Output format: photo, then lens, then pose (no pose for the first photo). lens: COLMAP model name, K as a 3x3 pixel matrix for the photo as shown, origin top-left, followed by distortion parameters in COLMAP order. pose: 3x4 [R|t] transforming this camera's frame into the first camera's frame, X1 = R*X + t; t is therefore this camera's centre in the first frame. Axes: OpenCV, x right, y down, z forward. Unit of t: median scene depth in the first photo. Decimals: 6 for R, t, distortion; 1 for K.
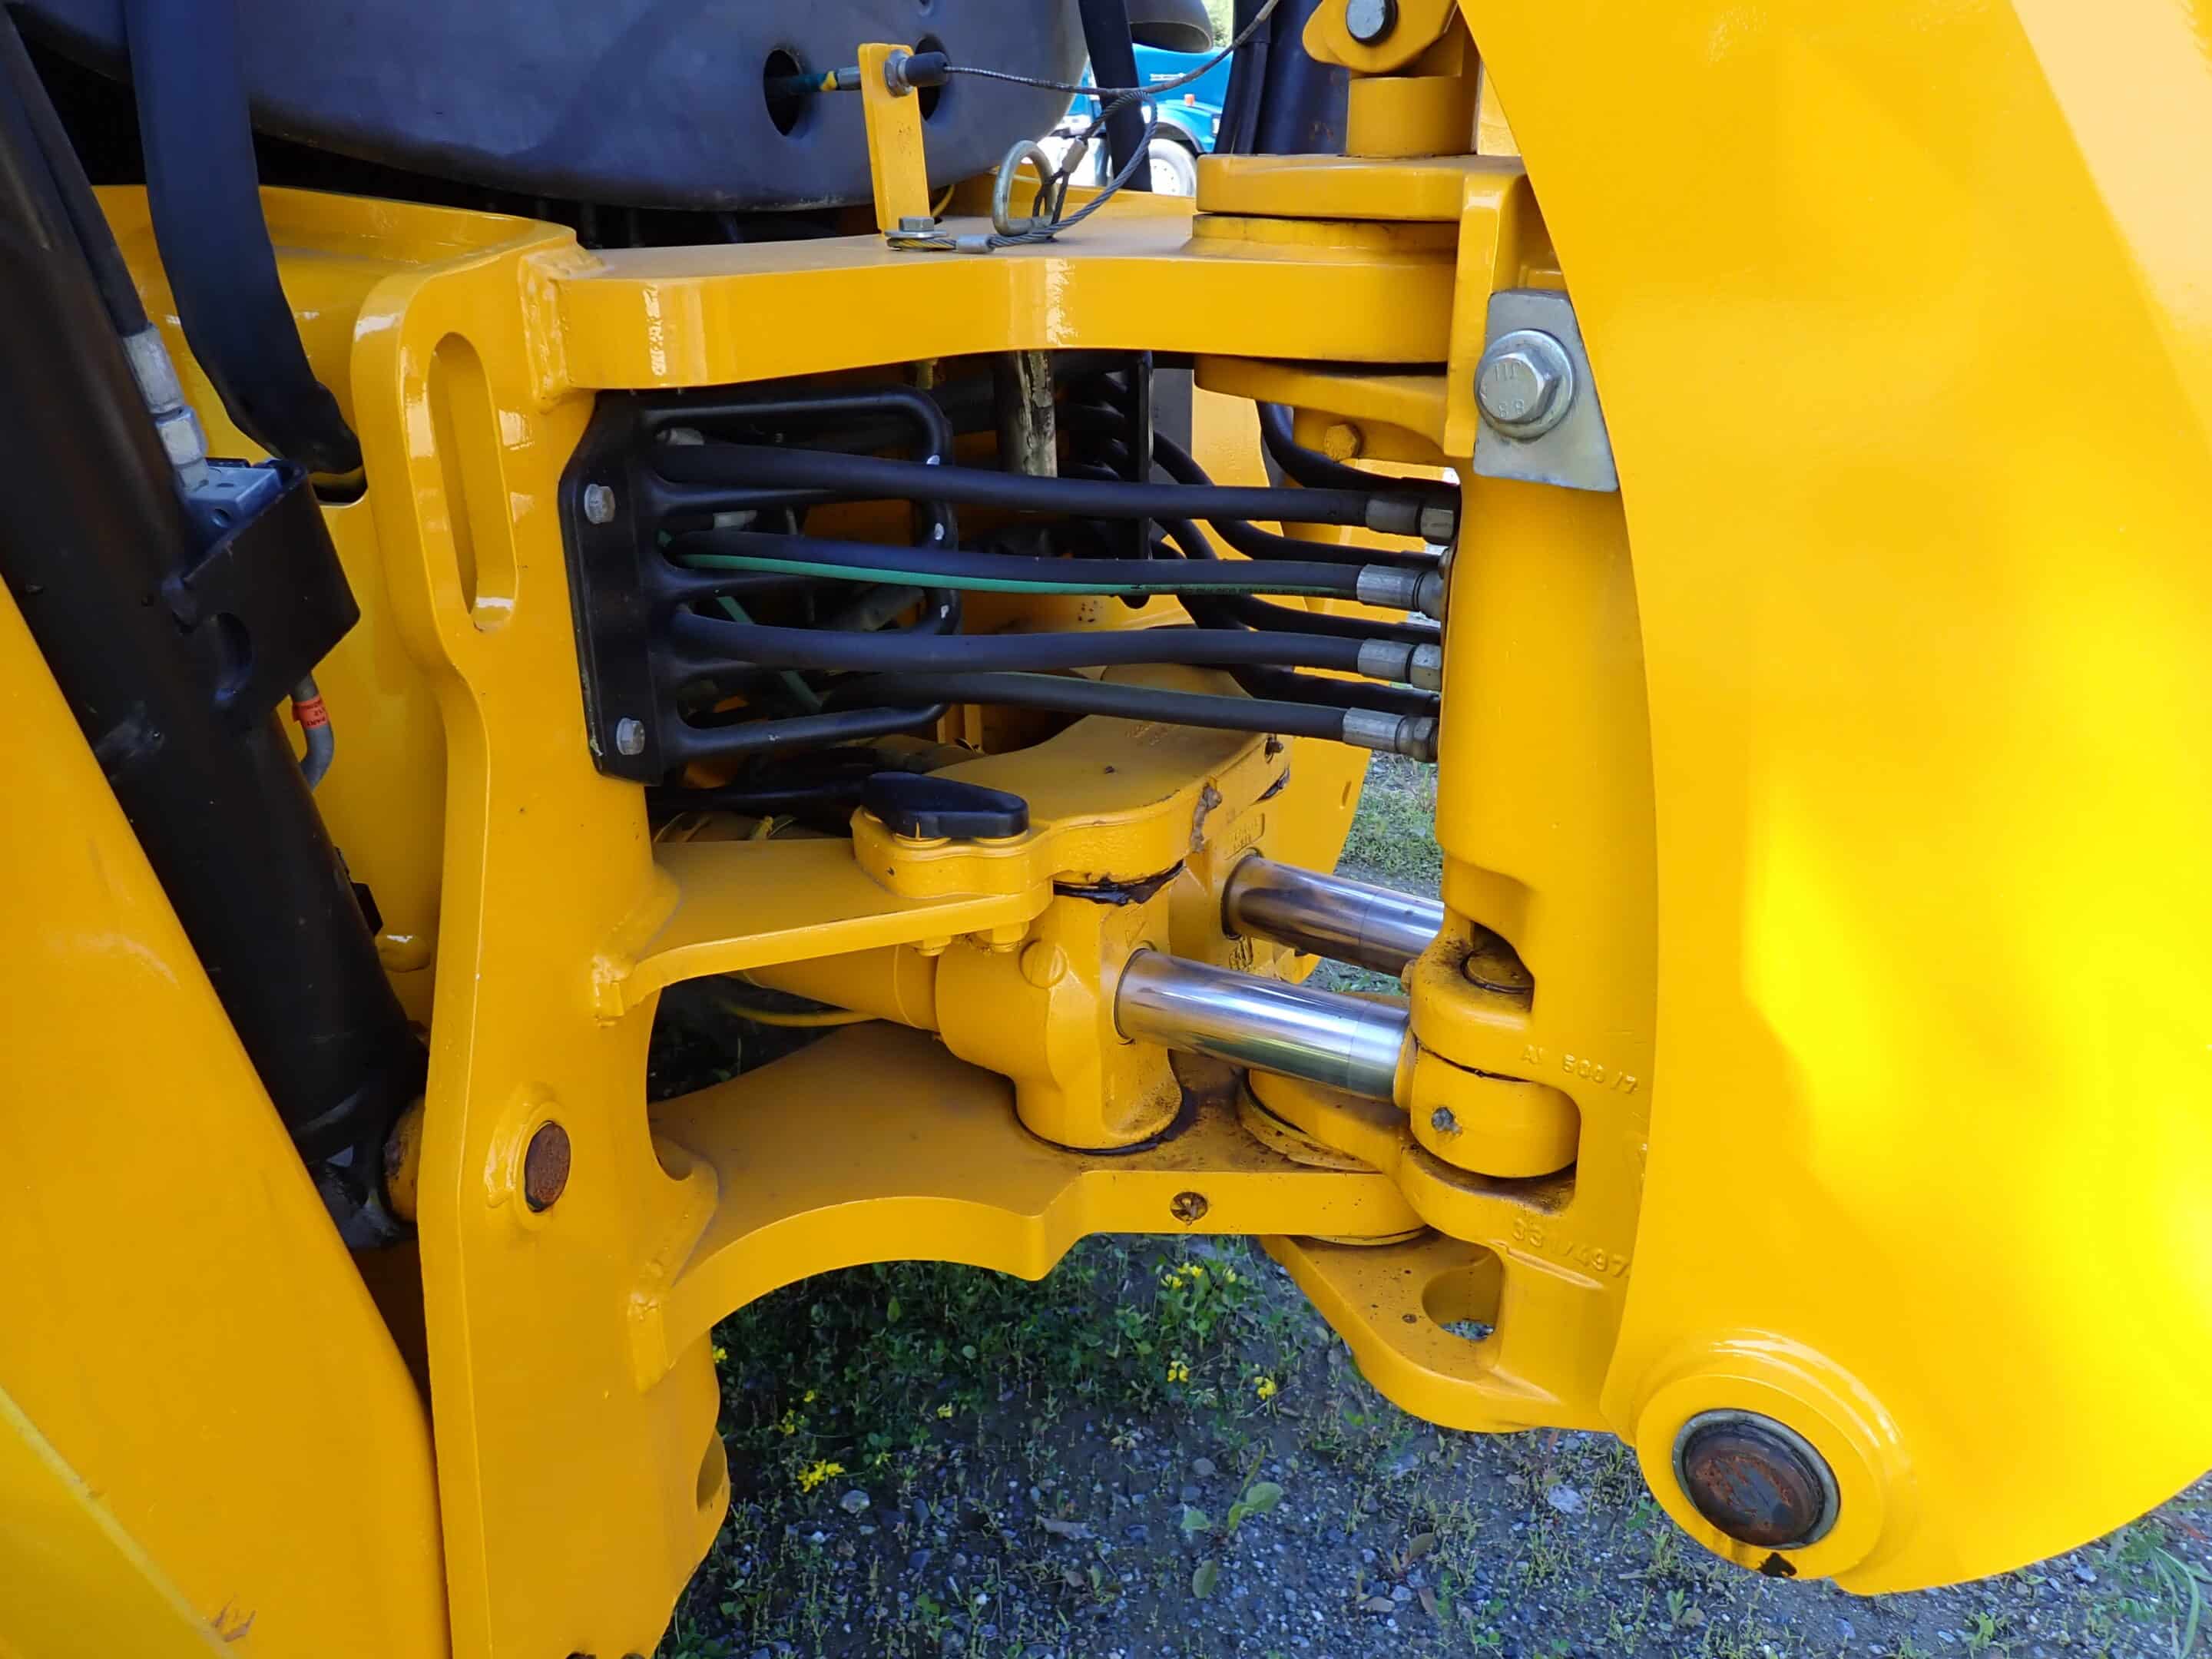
lens RADIAL K [[1613.5, 0, 1106.0], [0, 1613.5, 829.5], [0, 0, 1]] dist [0.003612, -0.002835]
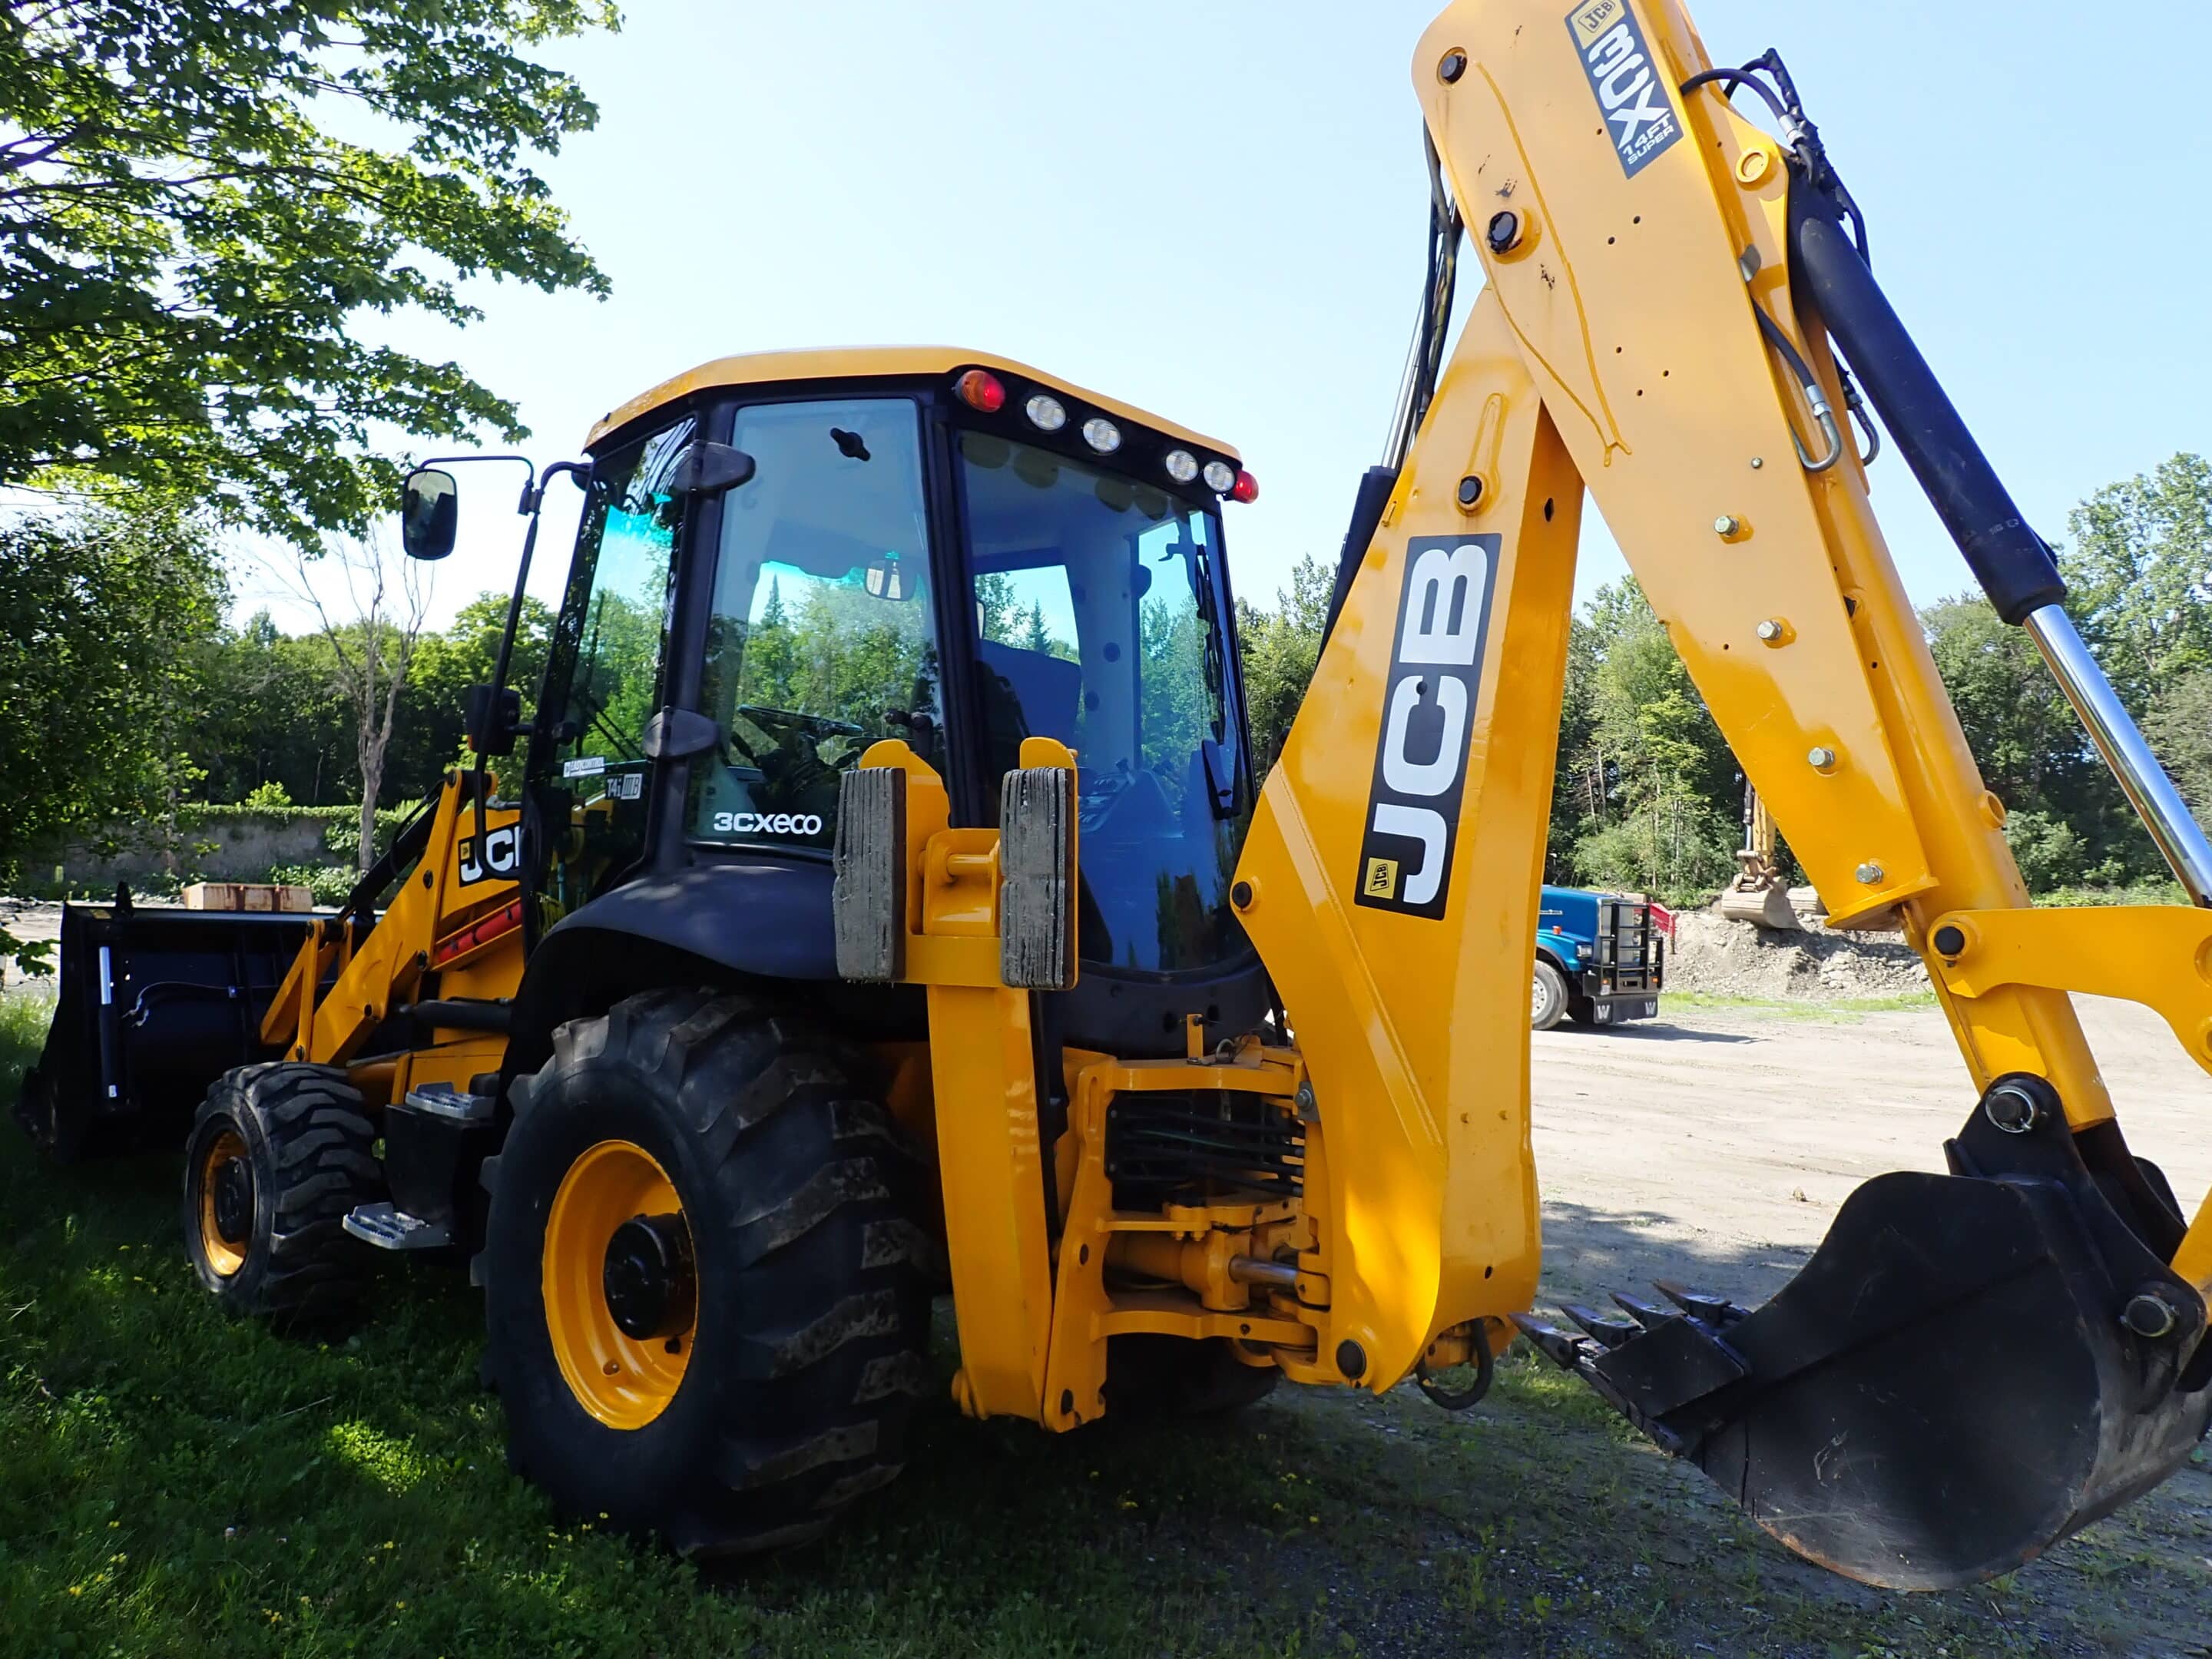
lens RADIAL K [[1613.5, 0, 1106.0], [0, 1613.5, 829.5], [0, 0, 1]] dist [0.003612, -0.002835]
pose [[0.966439, 0.024062, -0.255766, 0.675900], [-0.136405, 0.891727, -0.431528, 0.878499], [0.217690, 0.451933, 0.865083, -2.764440]]
